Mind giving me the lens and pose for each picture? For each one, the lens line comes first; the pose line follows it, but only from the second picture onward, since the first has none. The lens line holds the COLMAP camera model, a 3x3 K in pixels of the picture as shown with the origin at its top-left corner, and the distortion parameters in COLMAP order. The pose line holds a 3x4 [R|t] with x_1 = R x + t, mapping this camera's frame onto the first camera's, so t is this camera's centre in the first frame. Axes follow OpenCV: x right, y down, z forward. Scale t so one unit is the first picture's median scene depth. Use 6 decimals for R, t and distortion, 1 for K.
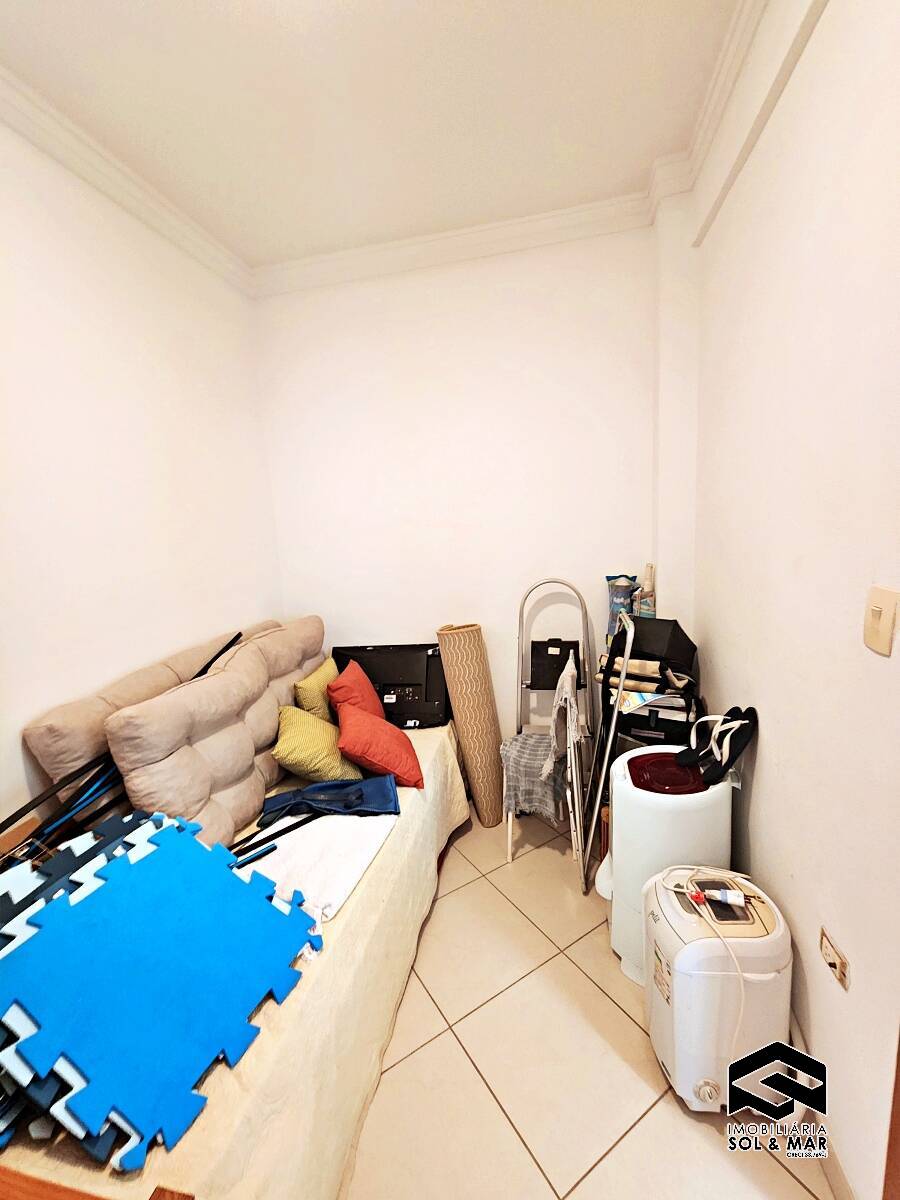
lens RADIAL K [[493.5, 0, 443.4], [0, 493.5, 601.7], [0, 0, 1]] dist [-0.004072, 0.002947]
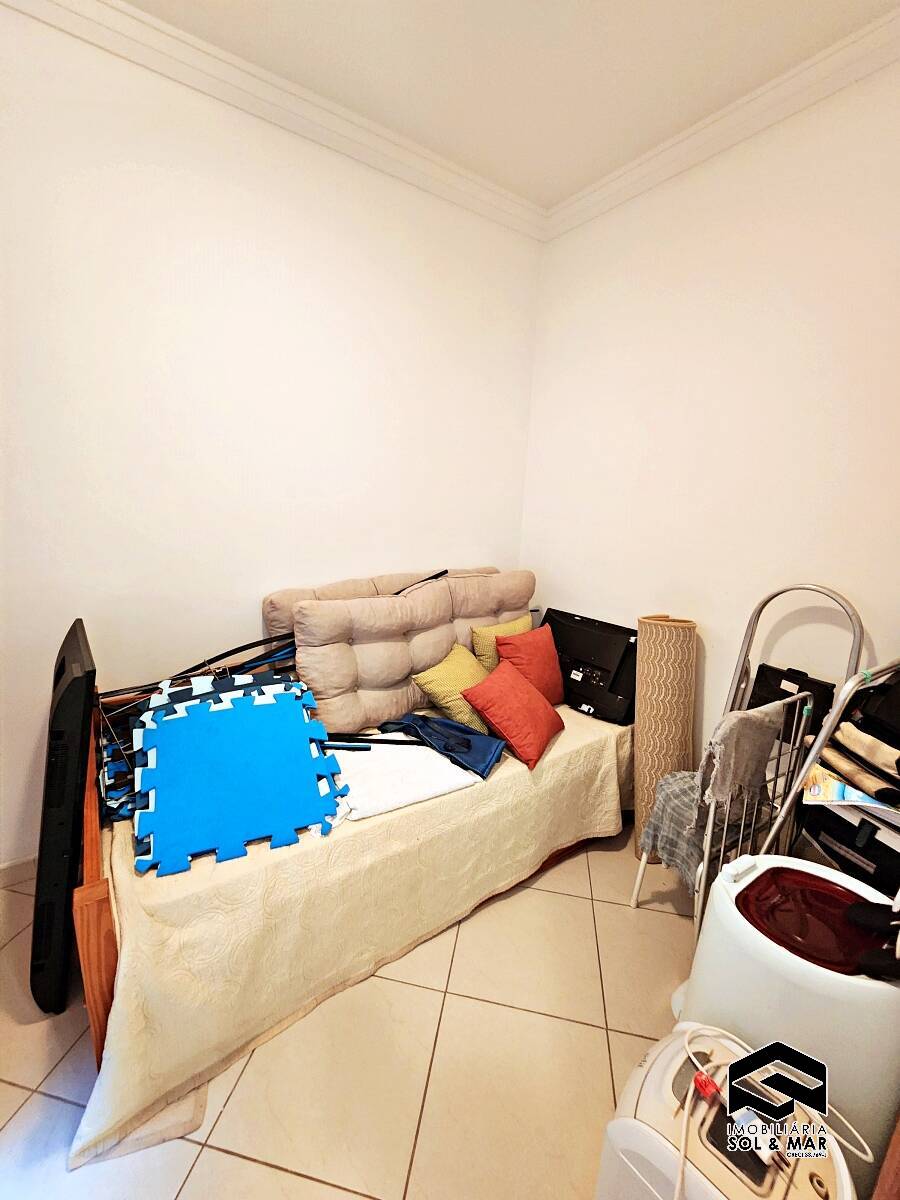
lens RADIAL K [[493.5, 0, 448.5], [0, 493.5, 601.9], [0, 0, 1]] dist [-0.004072, 0.002947]
pose [[0.726145, 0.236434, -0.645611, 0.378320], [-0.187619, 0.971516, 0.144763, -0.034196], [0.661448, 0.016010, 0.749820, 0.200180]]
